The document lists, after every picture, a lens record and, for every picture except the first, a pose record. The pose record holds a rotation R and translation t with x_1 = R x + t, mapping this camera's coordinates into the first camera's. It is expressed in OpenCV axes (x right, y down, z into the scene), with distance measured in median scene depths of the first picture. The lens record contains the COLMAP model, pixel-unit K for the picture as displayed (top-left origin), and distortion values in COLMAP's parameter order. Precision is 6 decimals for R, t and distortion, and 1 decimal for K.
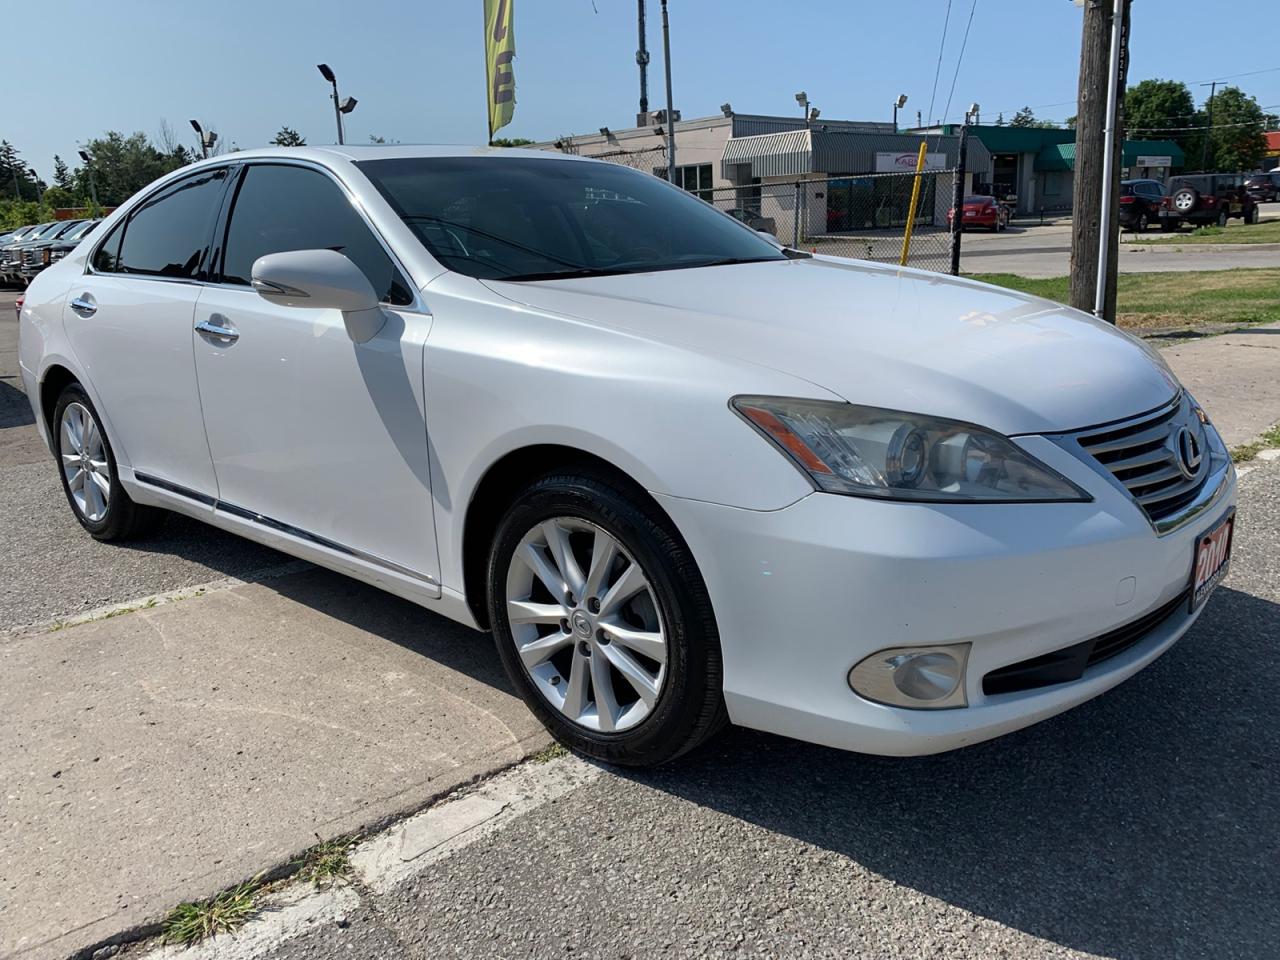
lens RADIAL K [[983.6, 0, 651.4], [0, 983.6, 477.4], [0, 0, 1]] dist [0.022055, -0.018772]
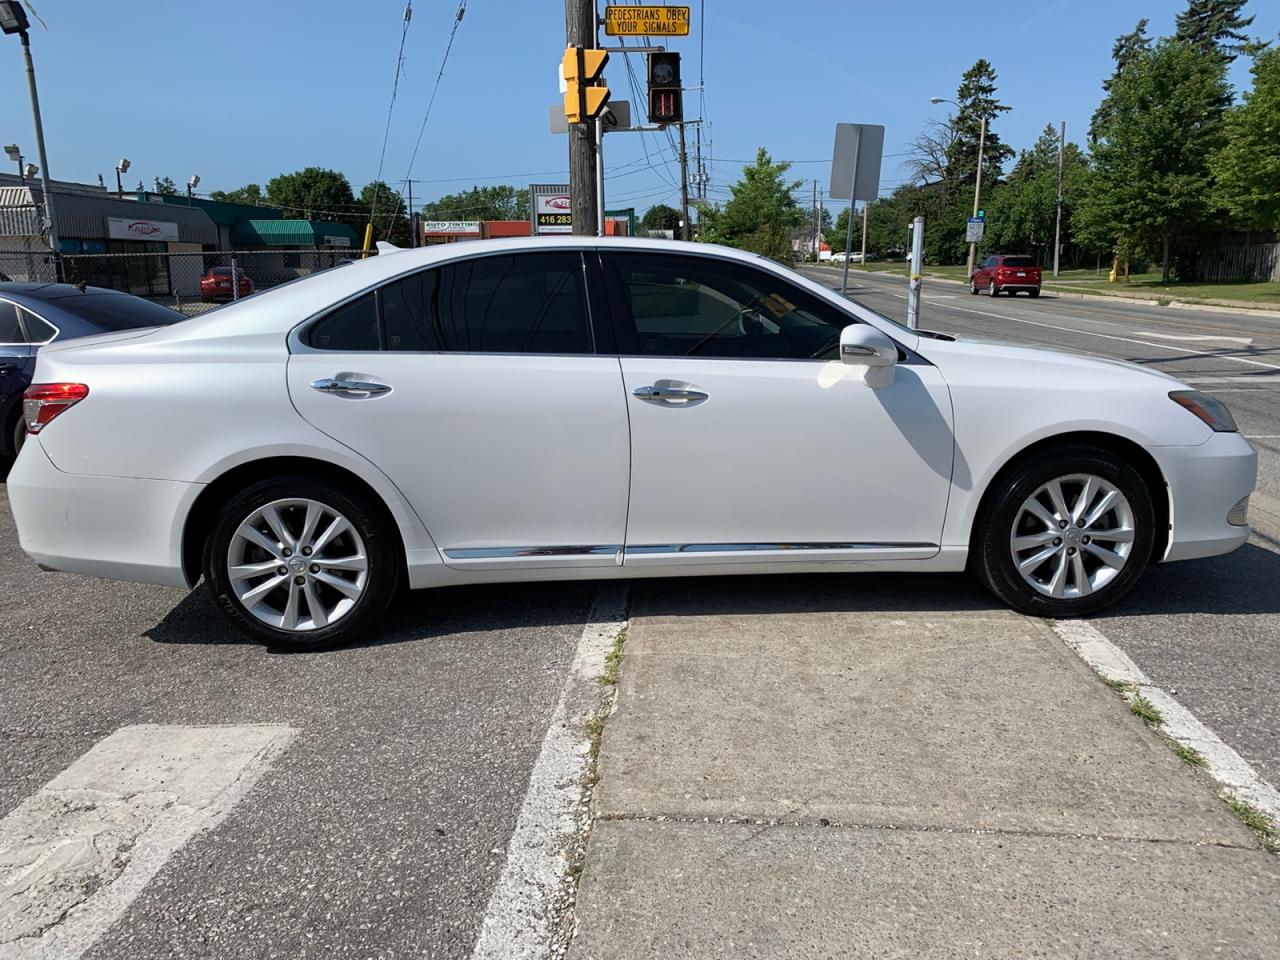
lens RADIAL K [[983.6, 0, 634.6], [0, 983.6, 482.0], [0, 0, 1]] dist [0.022055, -0.018772]
pose [[0.697775, -0.120926, 0.706036, -1.239751], [0.165415, 0.986209, 0.005433, -0.055187], [-0.696956, 0.112998, 0.708155, 0.204409]]
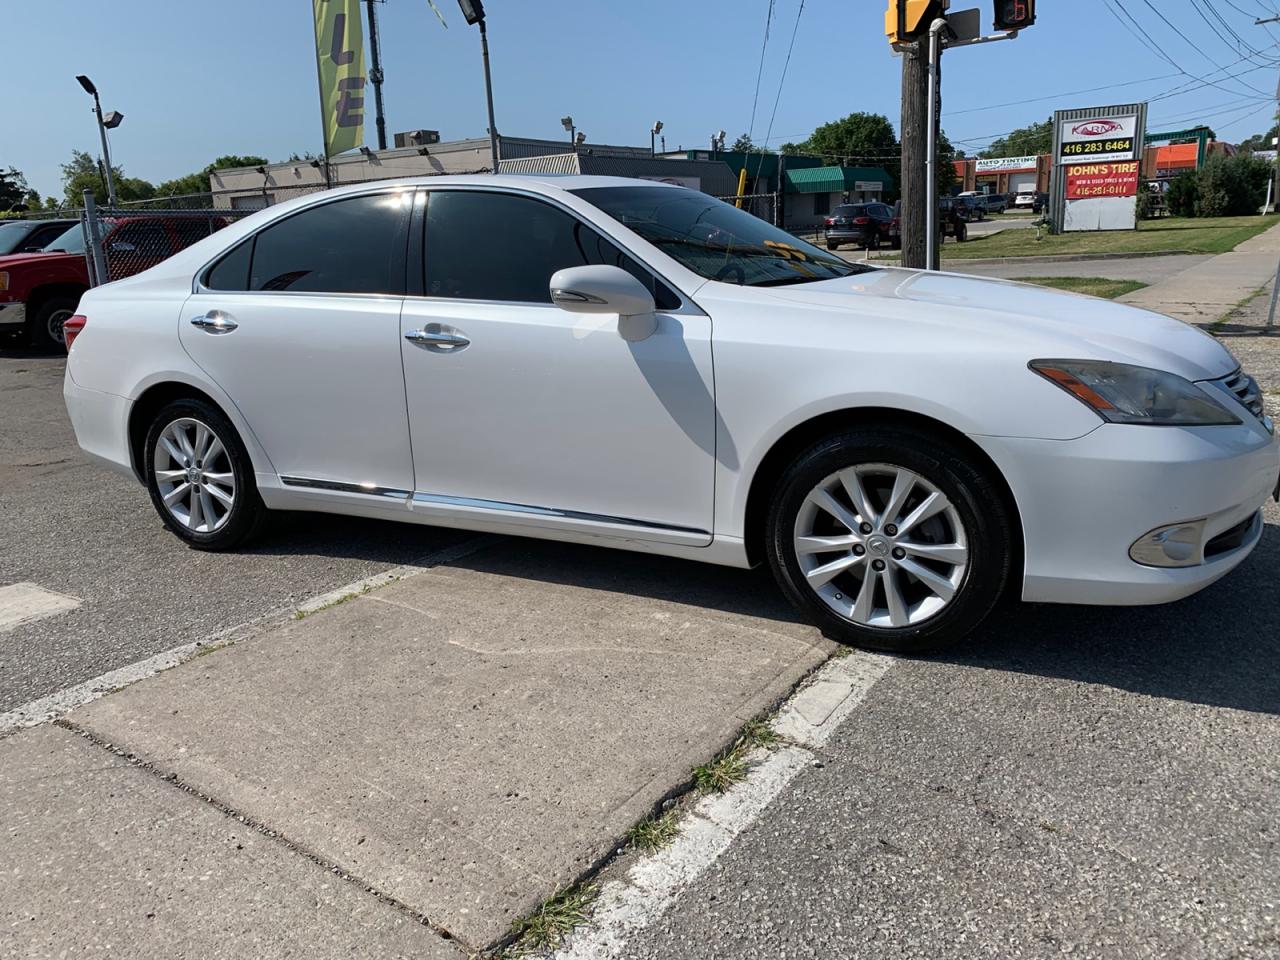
lens RADIAL K [[983.6, 0, 631.0], [0, 983.6, 476.7], [0, 0, 1]] dist [0.022055, -0.018772]
pose [[0.970865, -0.060923, 0.231752, -0.468933], [0.065448, 0.997785, -0.011879, 0.035324], [-0.230515, 0.026700, 0.972702, -0.136176]]
